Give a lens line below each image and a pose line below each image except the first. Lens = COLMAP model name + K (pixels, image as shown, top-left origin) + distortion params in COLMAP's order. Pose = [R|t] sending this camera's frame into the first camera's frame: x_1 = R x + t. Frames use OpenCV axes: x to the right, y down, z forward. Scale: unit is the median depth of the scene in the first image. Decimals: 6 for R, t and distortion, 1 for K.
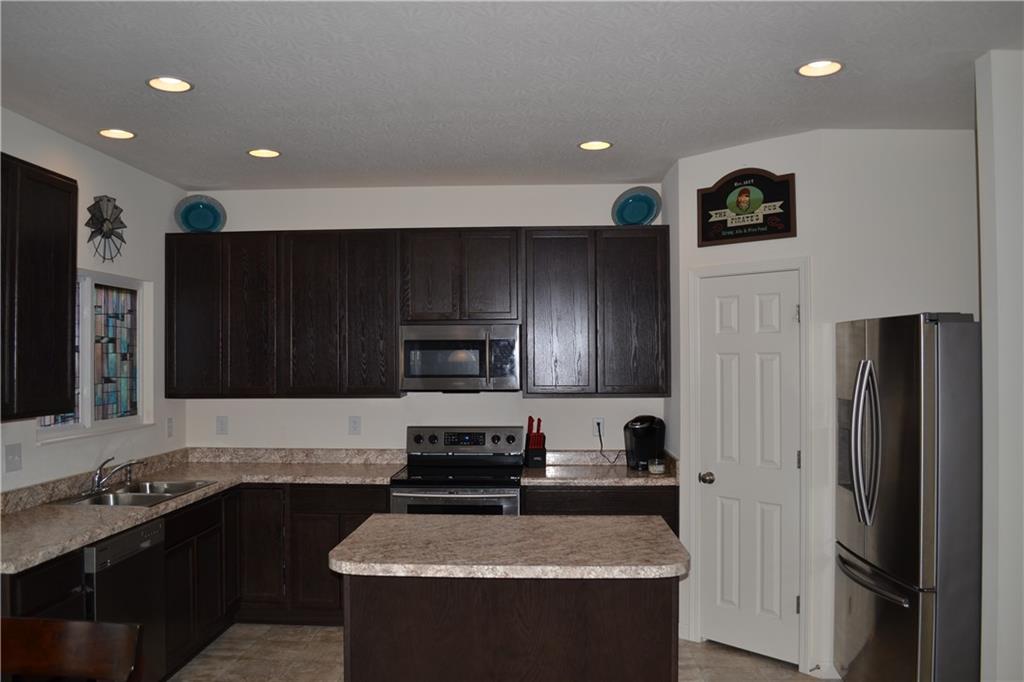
lens RADIAL K [[822.7, 0, 515.6], [0, 822.7, 349.1], [0, 0, 1]] dist [-0.083488, -0.001650]
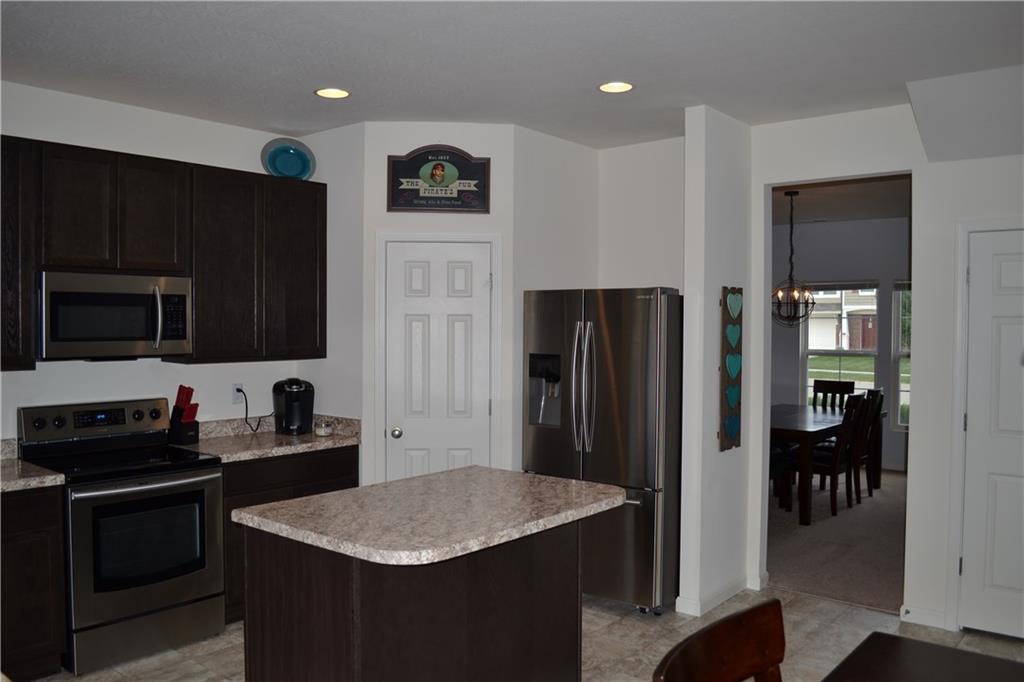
lens RADIAL K [[822.7, 0, 513.4], [0, 822.7, 333.9], [0, 0, 1]] dist [-0.083488, -0.001650]
pose [[0.602700, -0.005117, 0.797951, -0.527885], [-0.015187, 0.999725, 0.017882, 0.009429], [-0.797823, -0.022896, 0.602457, 0.255912]]
